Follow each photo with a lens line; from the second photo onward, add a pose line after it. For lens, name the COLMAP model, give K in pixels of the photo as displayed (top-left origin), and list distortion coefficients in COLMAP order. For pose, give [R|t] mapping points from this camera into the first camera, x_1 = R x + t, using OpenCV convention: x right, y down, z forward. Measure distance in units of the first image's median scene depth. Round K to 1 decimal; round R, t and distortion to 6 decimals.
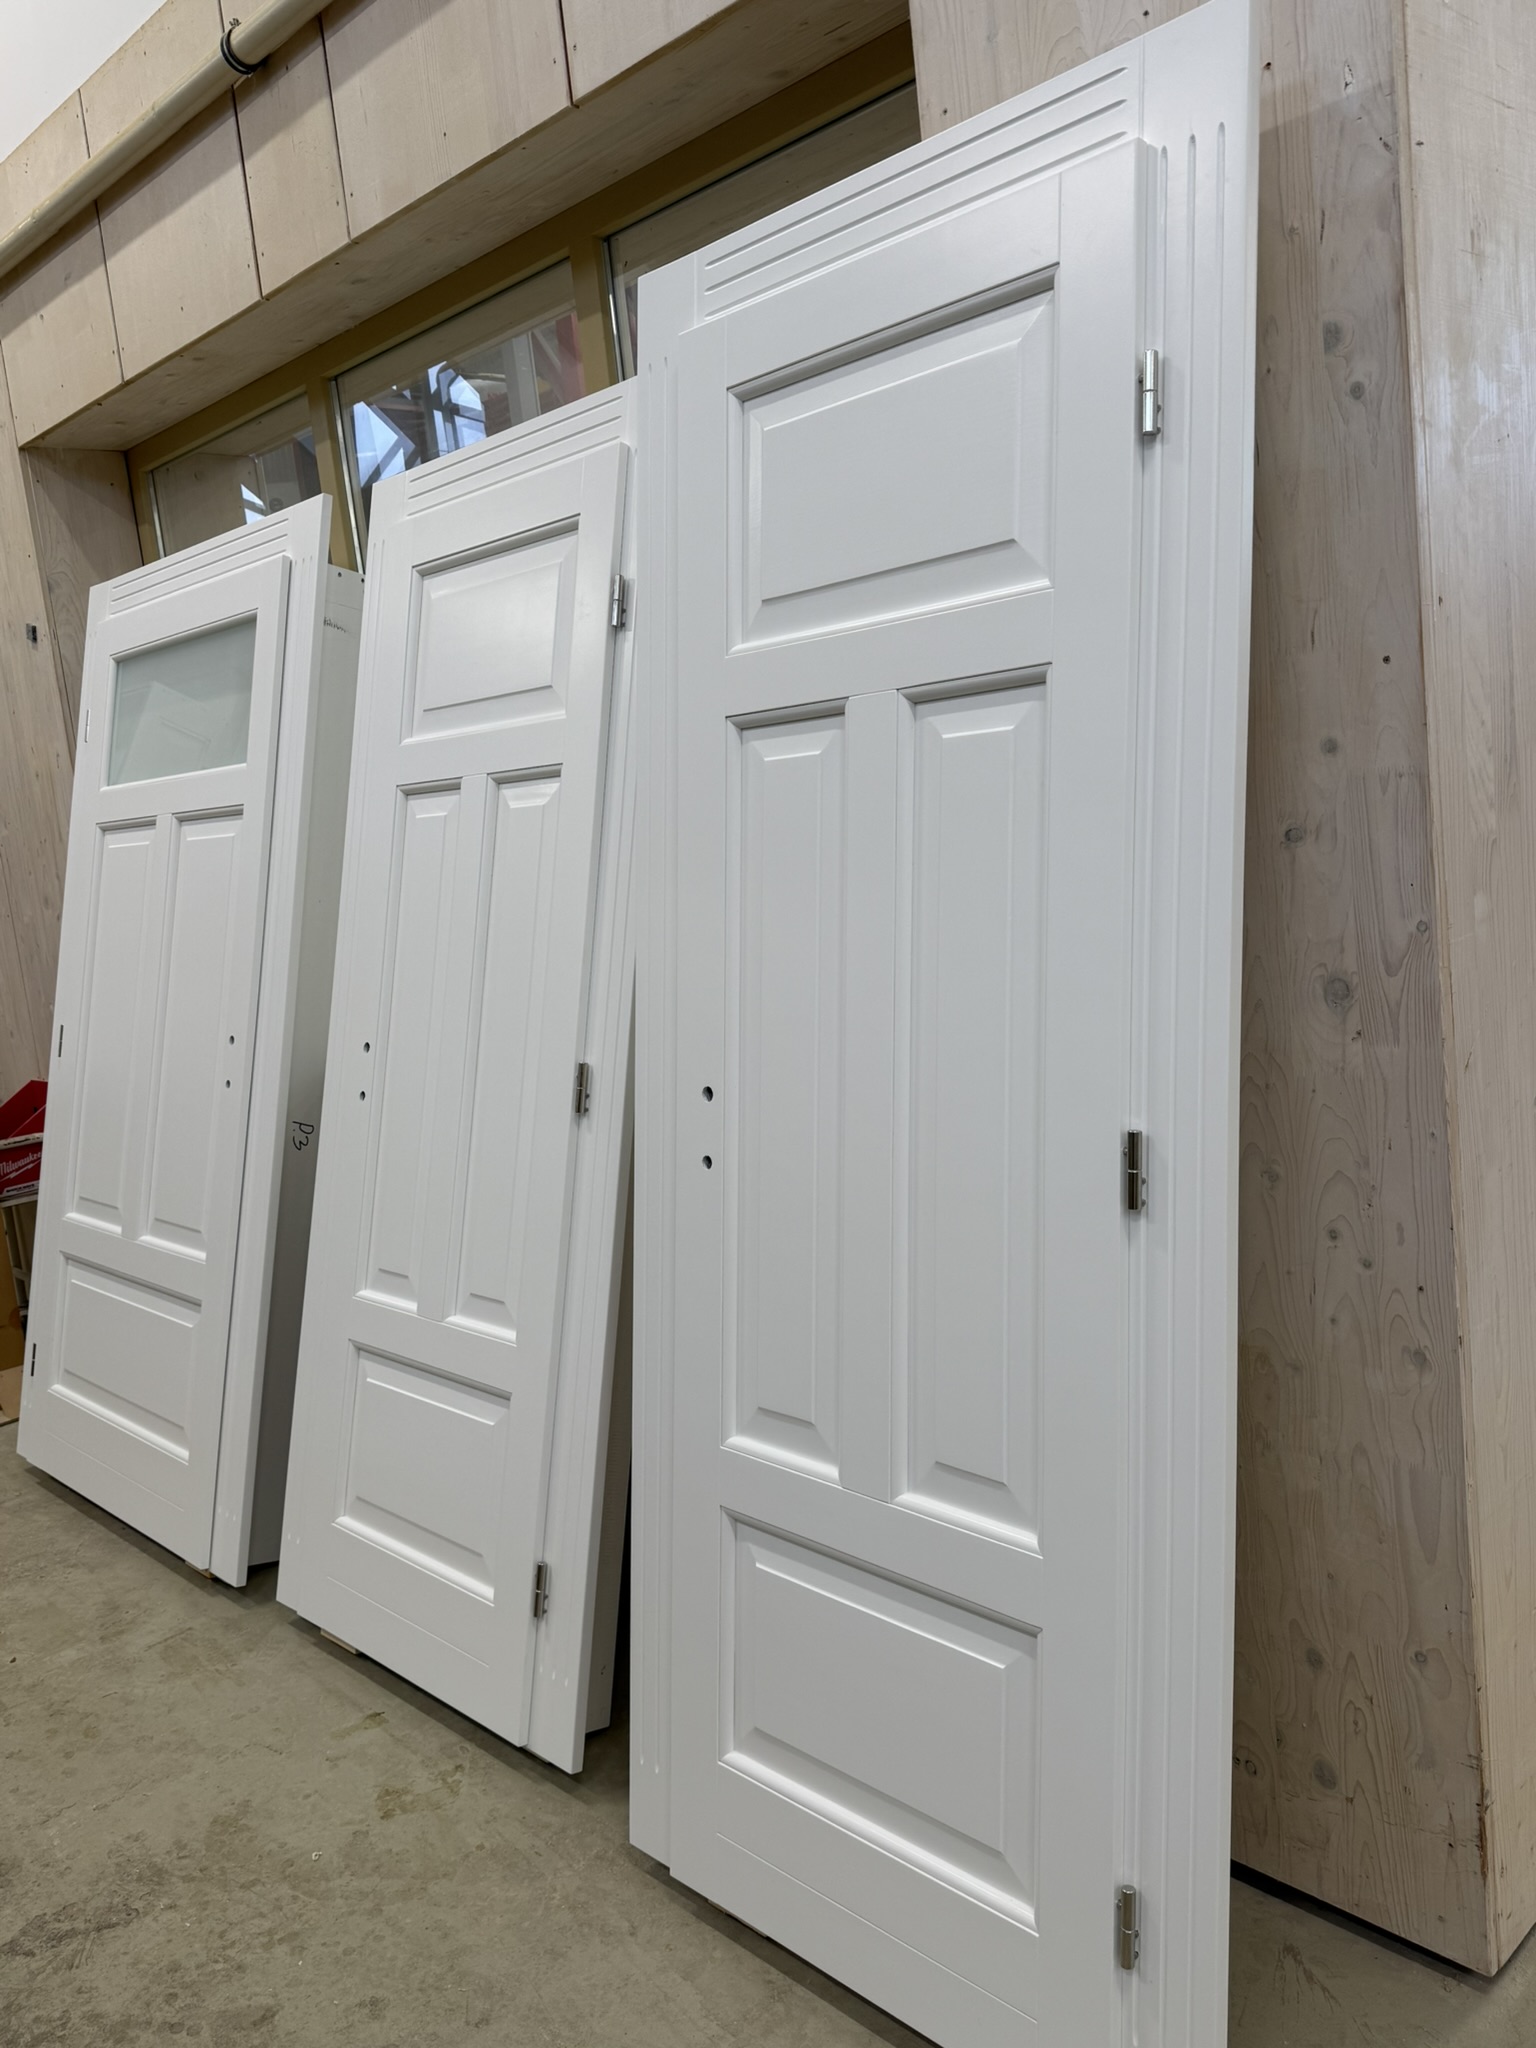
lens RADIAL K [[1615.3, 0, 767.7], [0, 1615.3, 1023.7], [0, 0, 1]] dist [-0.002738, -0.001388]
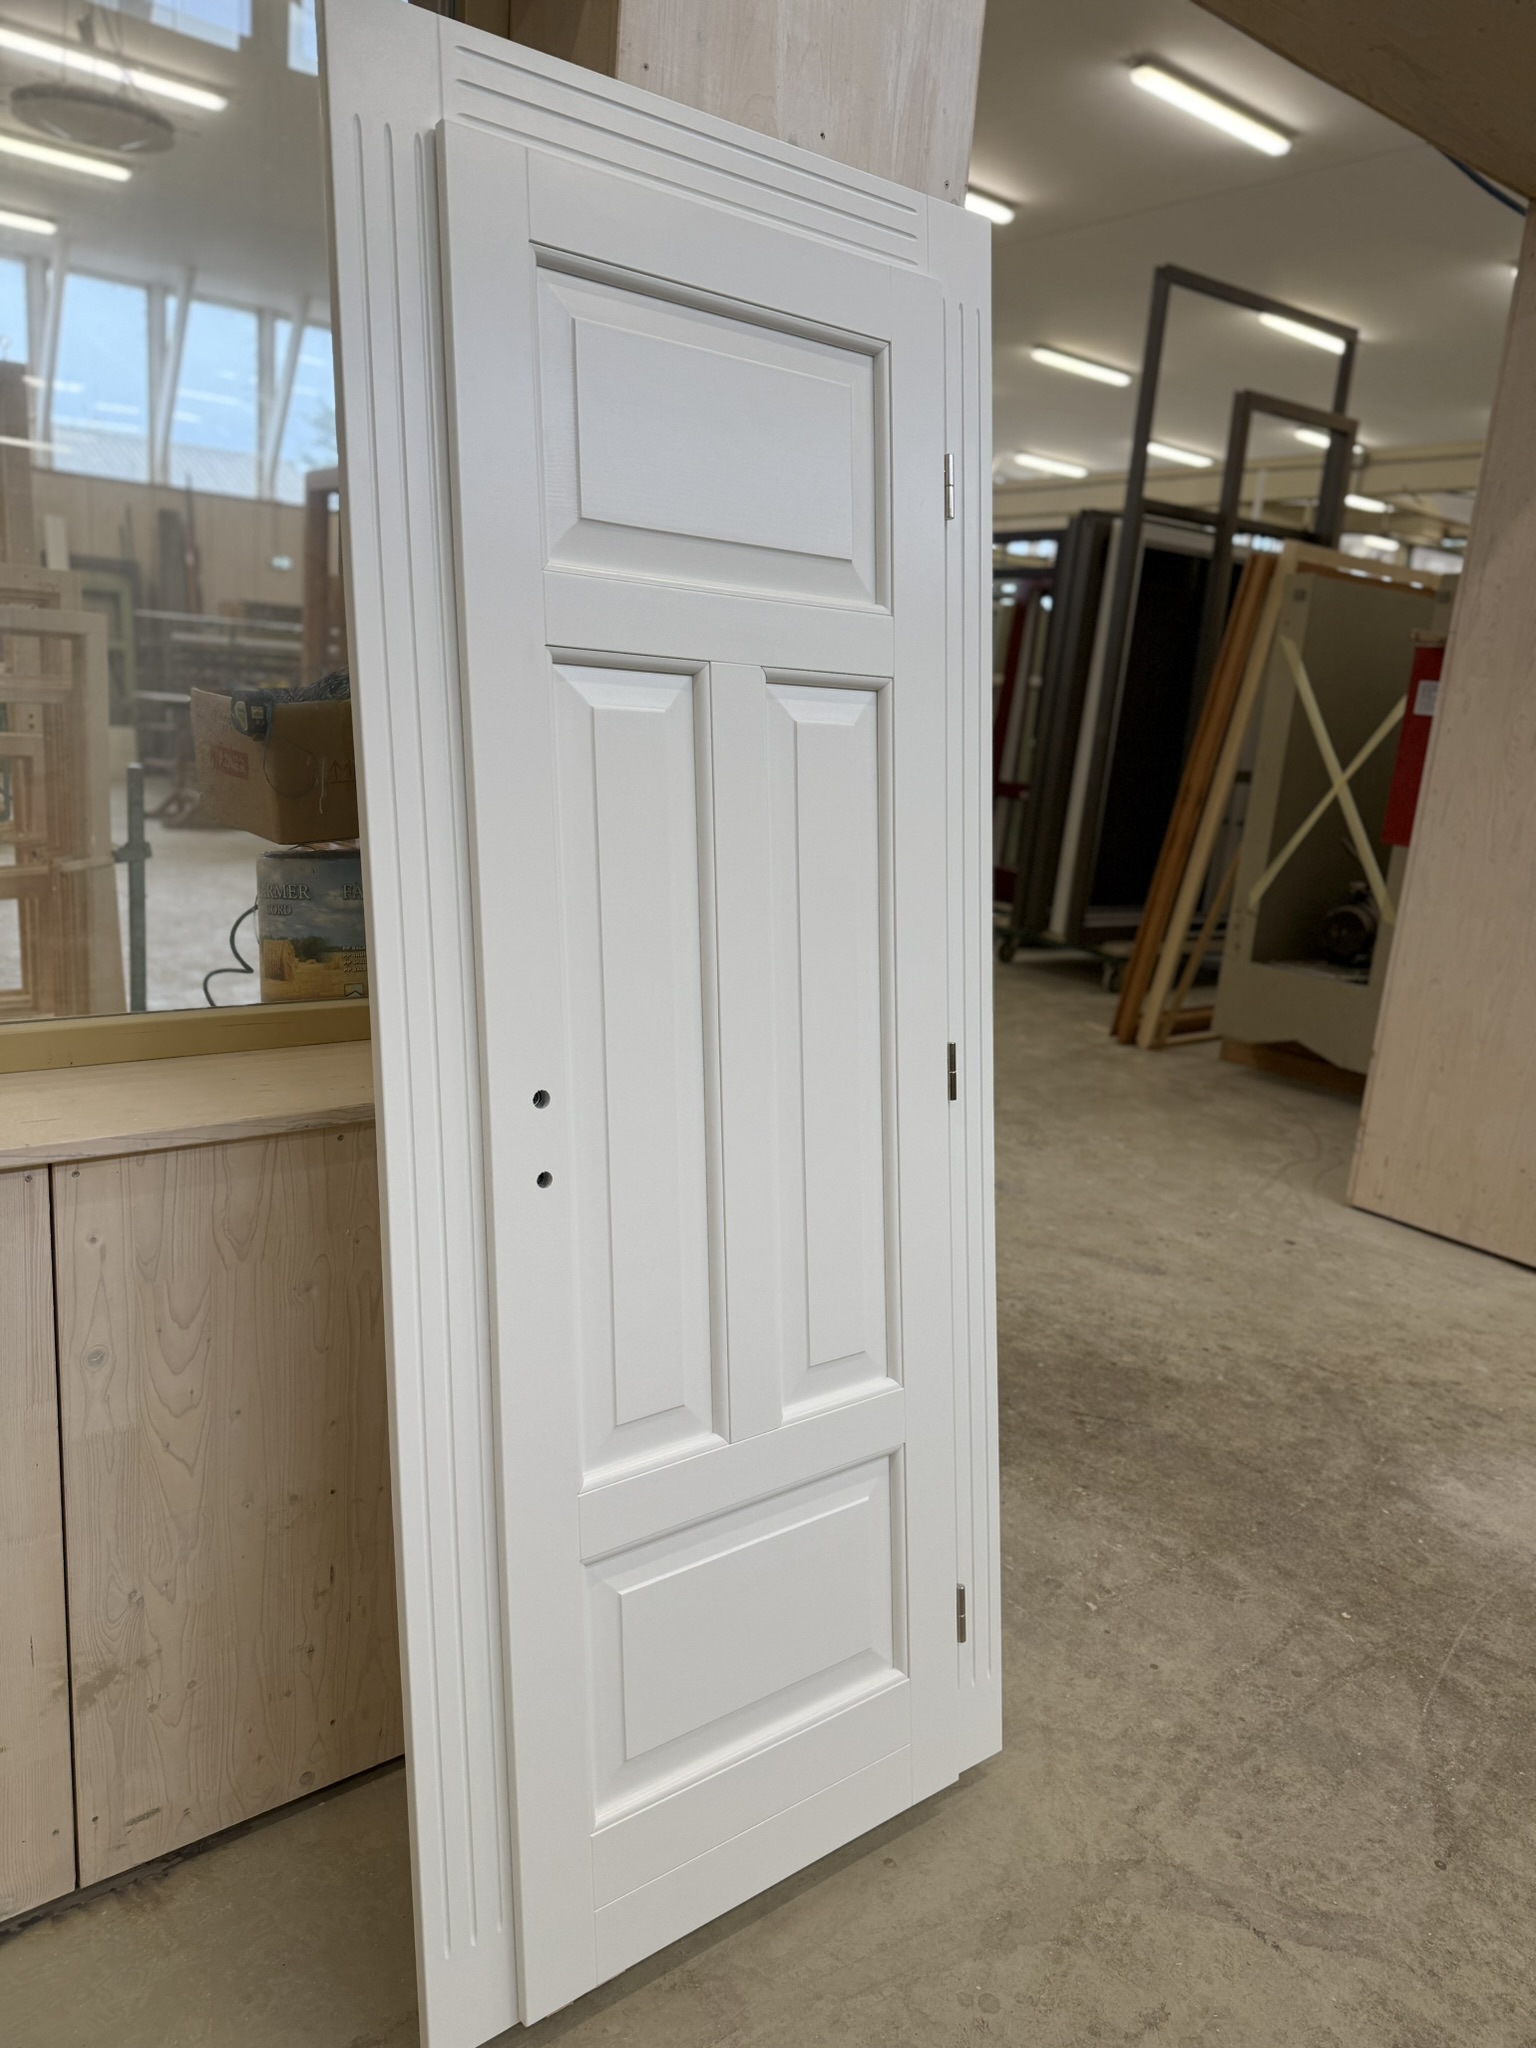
lens RADIAL K [[1425.4, 0, 767.5], [0, 1425.4, 1020.8], [0, 0, 1]] dist [-0.009758, -0.007756]
pose [[0.098596, -0.107698, 0.989283, -0.789710], [0.064767, 0.992713, 0.101616, -0.065778], [-0.993018, 0.054054, 0.104853, 0.842640]]
